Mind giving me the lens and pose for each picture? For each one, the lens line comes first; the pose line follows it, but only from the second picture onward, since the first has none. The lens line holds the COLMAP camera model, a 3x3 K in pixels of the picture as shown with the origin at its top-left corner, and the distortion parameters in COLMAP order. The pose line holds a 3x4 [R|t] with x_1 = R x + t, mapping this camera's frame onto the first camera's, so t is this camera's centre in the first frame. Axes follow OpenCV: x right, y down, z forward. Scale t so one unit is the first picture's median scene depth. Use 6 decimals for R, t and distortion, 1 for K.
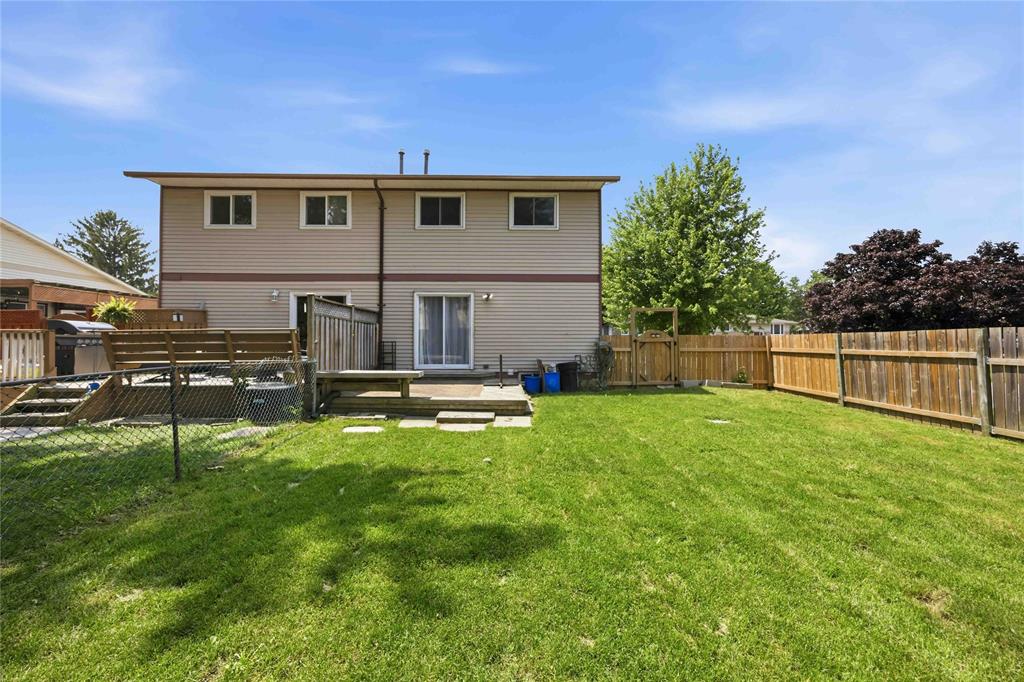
lens RADIAL K [[395.2, 0, 509.2], [0, 395.2, 337.3], [0, 0, 1]] dist [-0.004213, 0.000035]
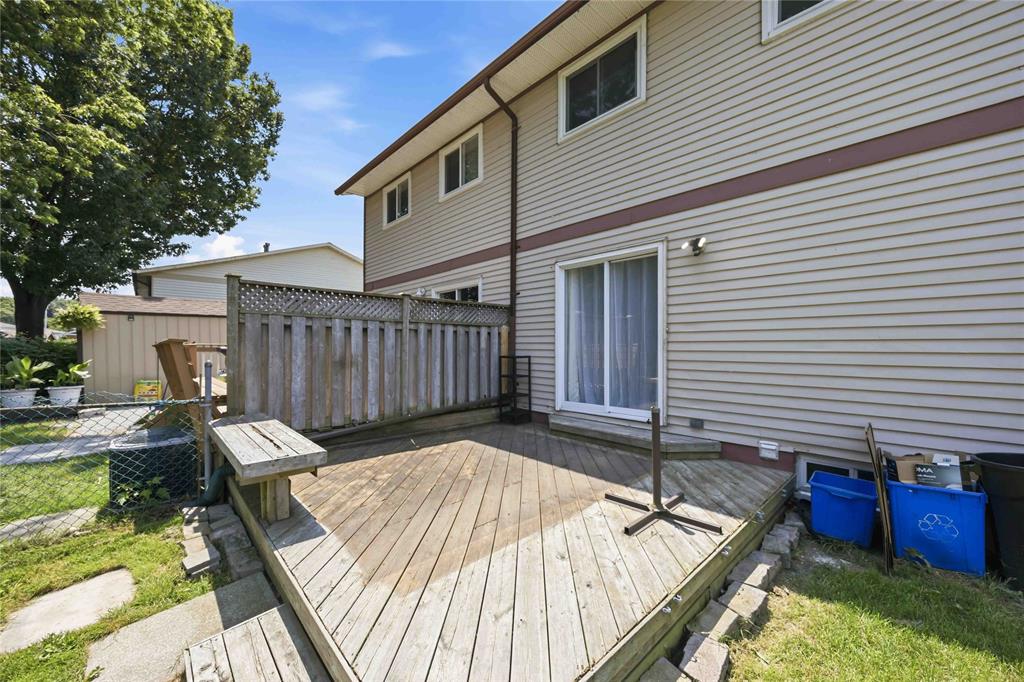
lens RADIAL K [[394.7, 0, 511.2], [0, 394.7, 343.2], [0, 0, 1]] dist [-0.002419, -0.000068]
pose [[0.664144, -0.007284, -0.747569, 0.112927], [0.007648, 0.999966, -0.002949, -0.006176], [0.747565, -0.003758, 0.664178, 0.603595]]
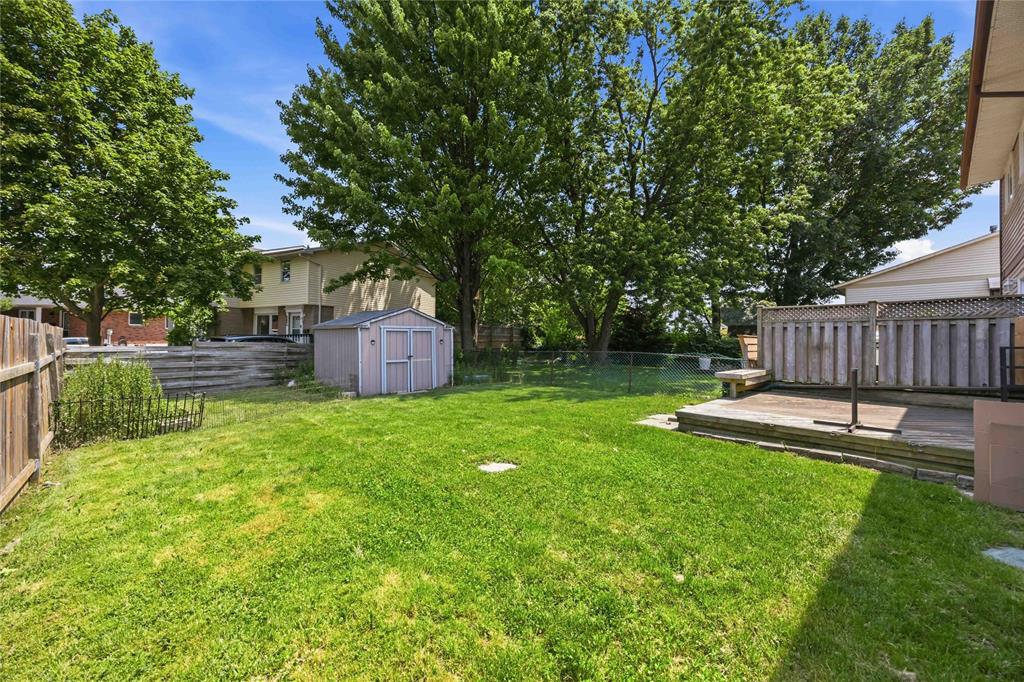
lens RADIAL K [[398.7, 0, 512.1], [0, 398.7, 343.9], [0, 0, 1]] dist [-0.003012, -0.000107]
pose [[-0.746160, -0.005260, -0.665746, 0.589406], [-0.003932, 0.999986, -0.003494, 0.010322], [0.665755, 0.000011, -0.746170, 0.919836]]
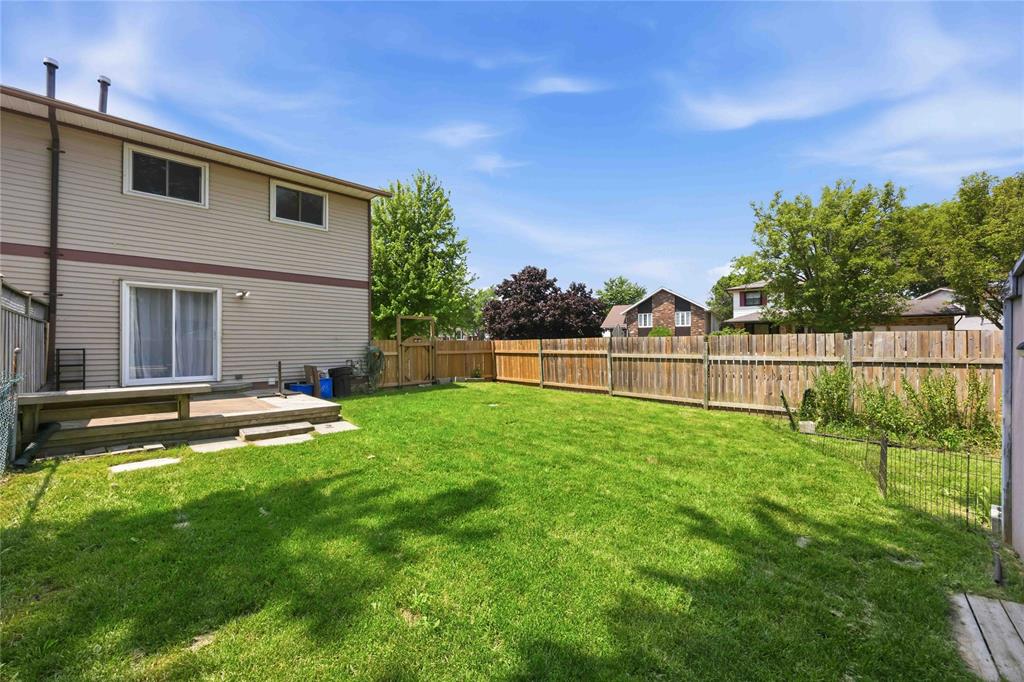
lens RADIAL K [[398.7, 0, 512.1], [0, 398.7, 343.9], [0, 0, 1]] dist [-0.003012, -0.000107]
pose [[0.729052, -0.003295, 0.684450, -0.217368], [-0.000953, 0.999983, 0.005829, -0.002085], [-0.684458, -0.004902, 0.729036, -0.022885]]
